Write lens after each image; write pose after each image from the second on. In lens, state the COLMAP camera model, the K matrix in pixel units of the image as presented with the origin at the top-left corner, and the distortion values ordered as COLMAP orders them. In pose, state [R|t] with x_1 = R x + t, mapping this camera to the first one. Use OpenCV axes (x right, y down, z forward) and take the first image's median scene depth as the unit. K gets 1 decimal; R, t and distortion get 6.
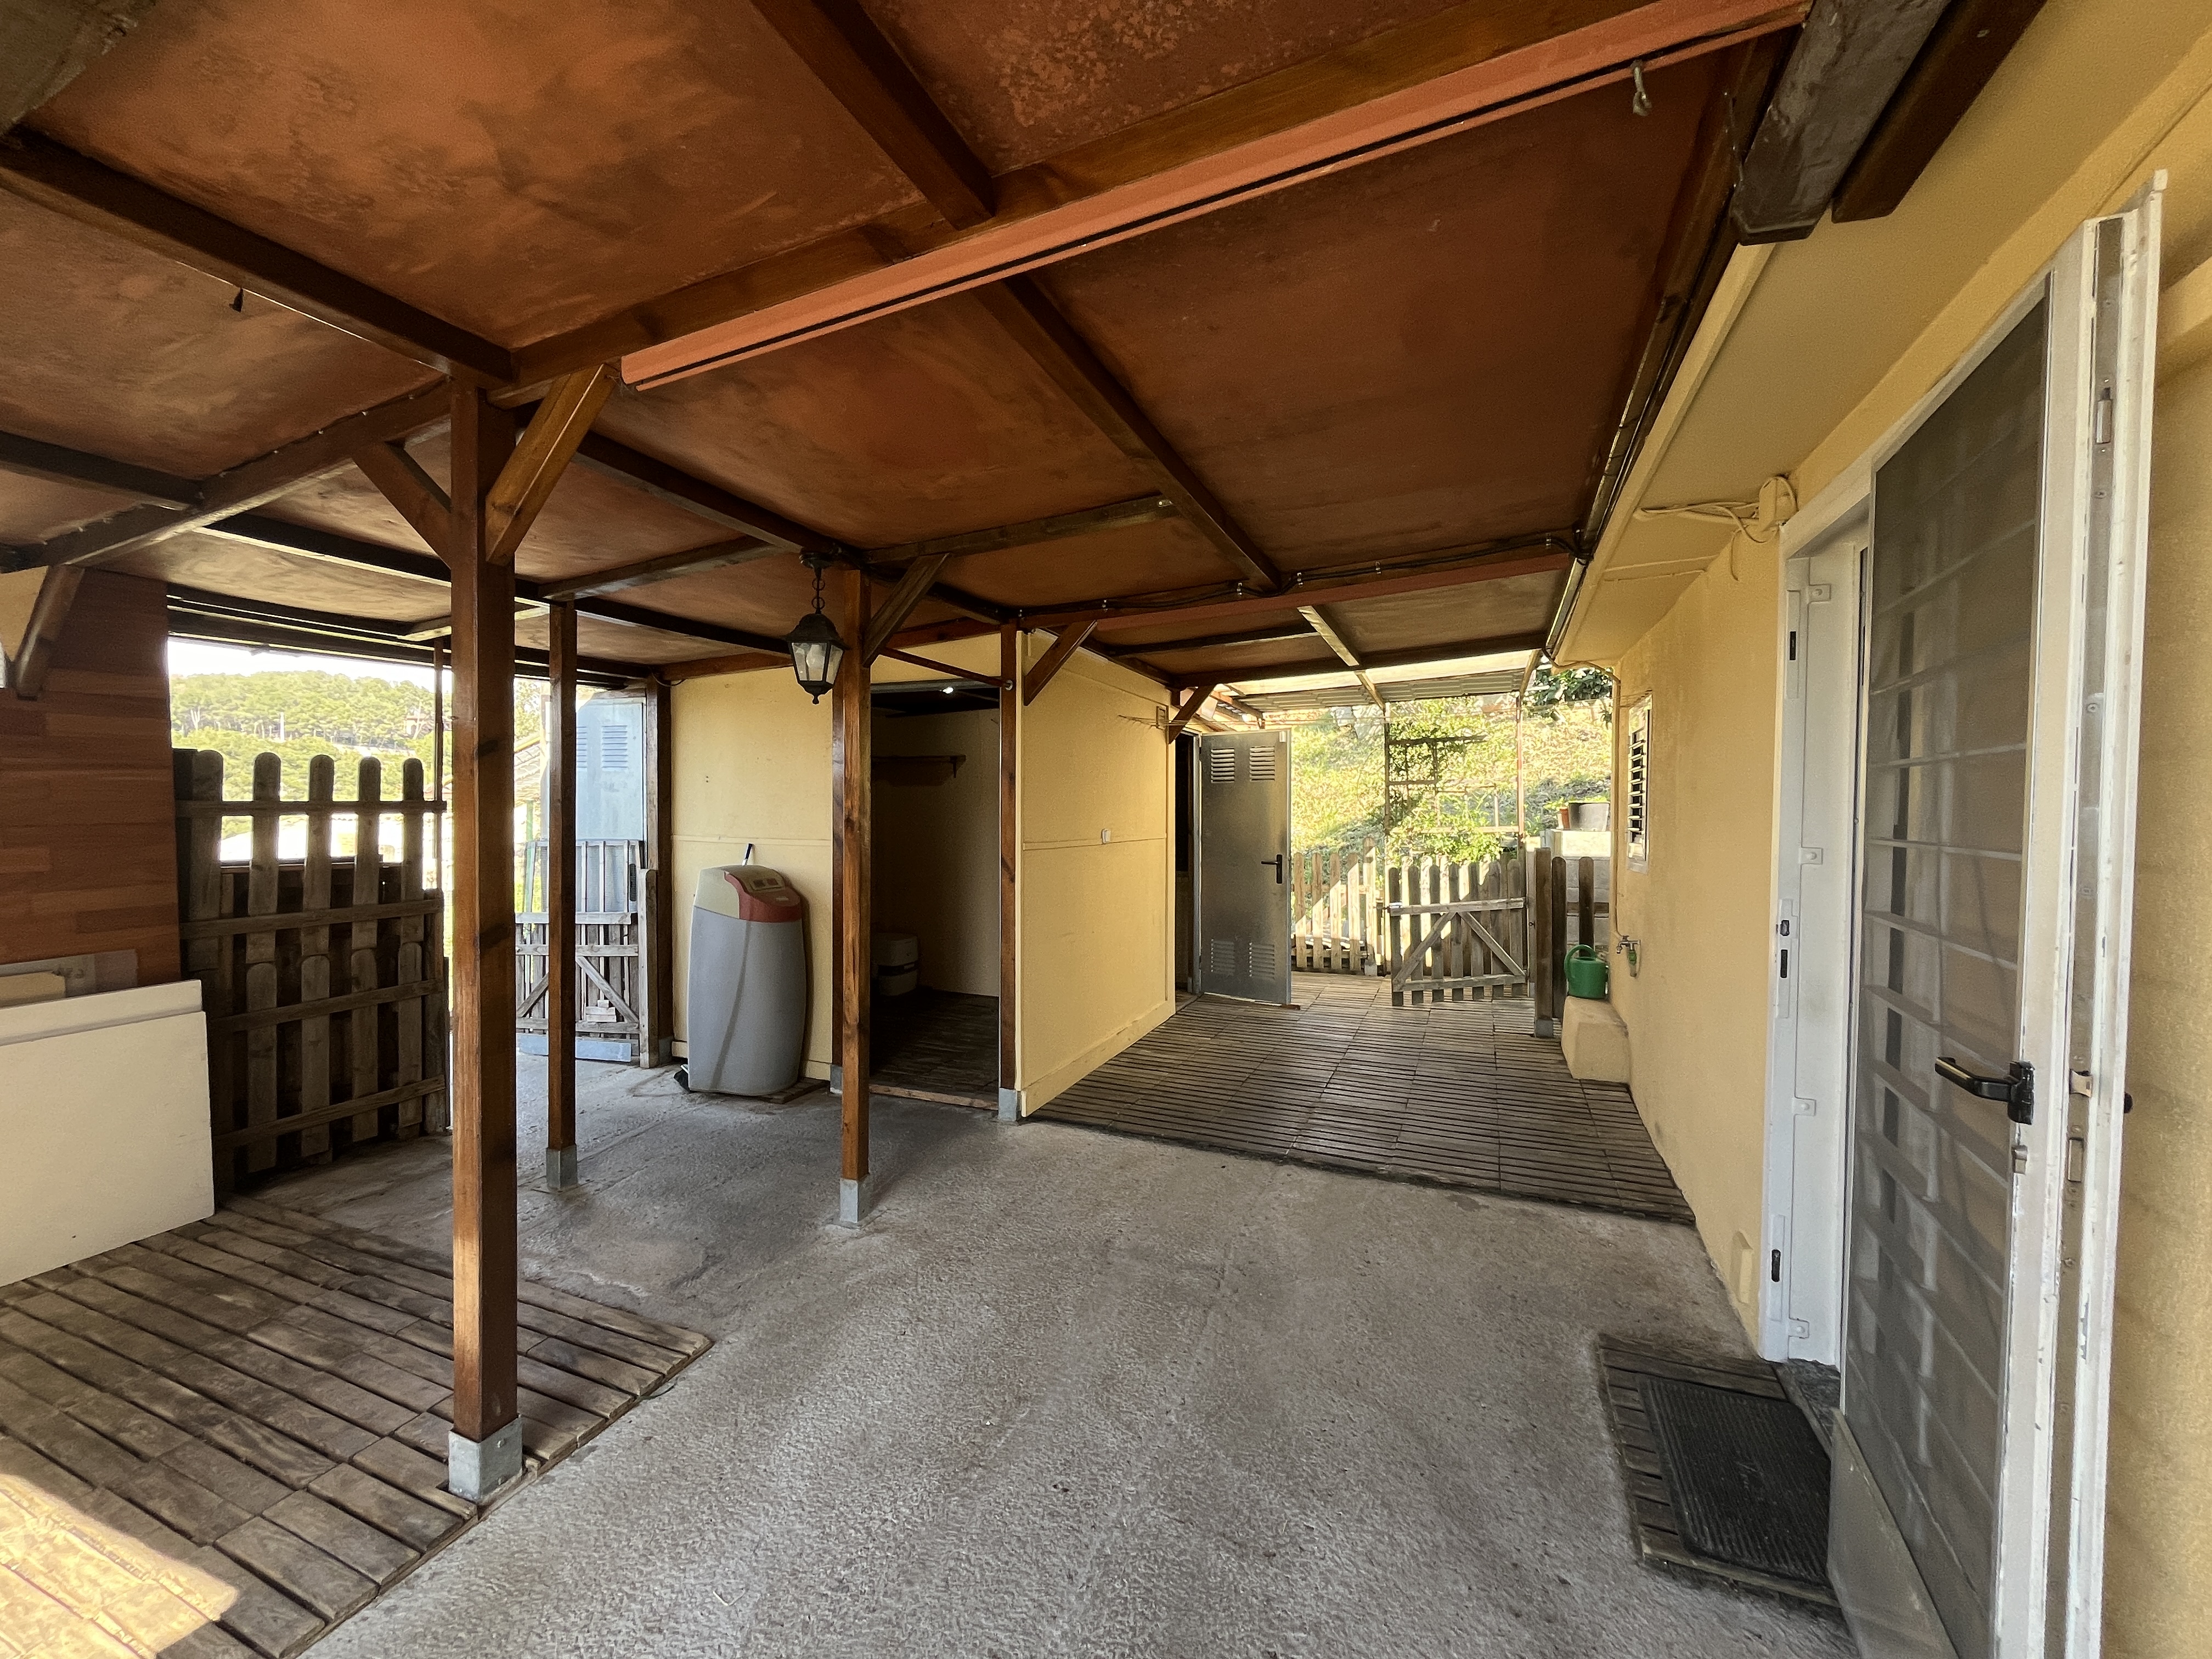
lens RADIAL K [[897.8, 0, 1099.8], [0, 897.8, 829.1], [0, 0, 1]] dist [0.003049, -0.000670]
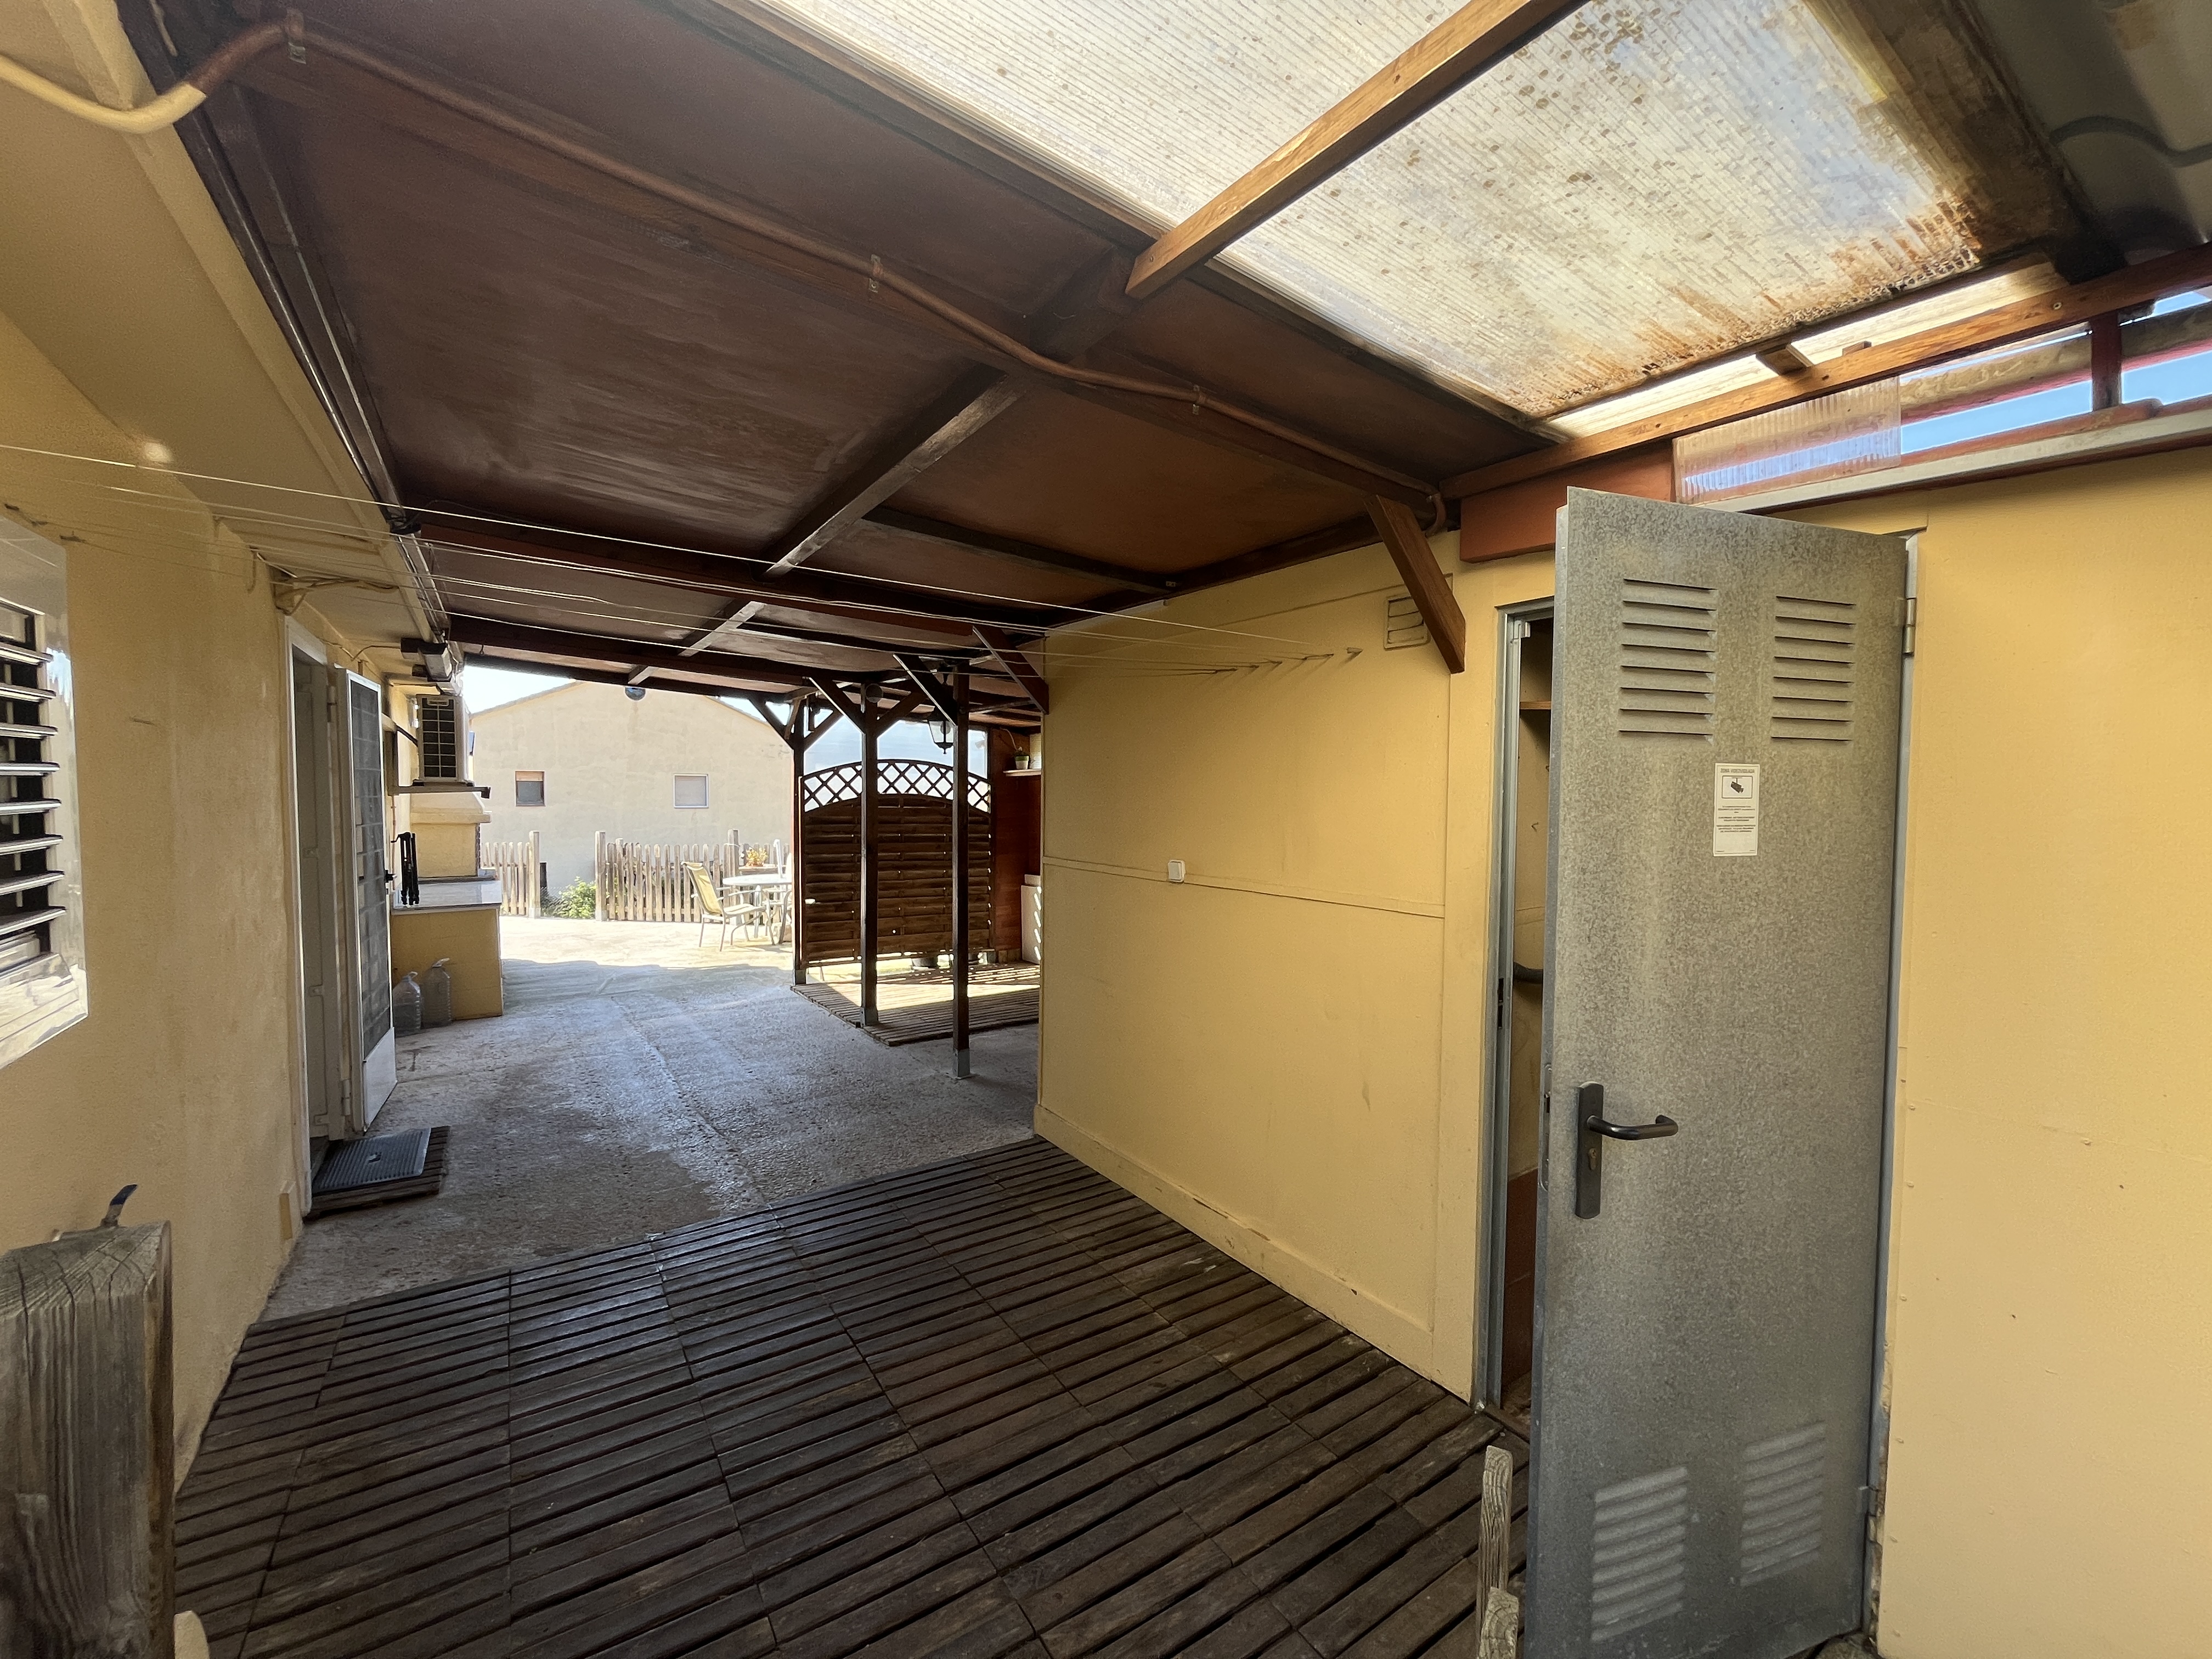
lens RADIAL K [[897.8, 0, 1095.7], [0, 897.8, 827.1], [0, 0, 1]] dist [0.003049, -0.000670]
pose [[-0.557251, 0.028867, -0.829842, 0.952535], [-0.018835, 0.998699, 0.047389, -0.084703], [0.830131, 0.042038, -0.555982, 2.194857]]
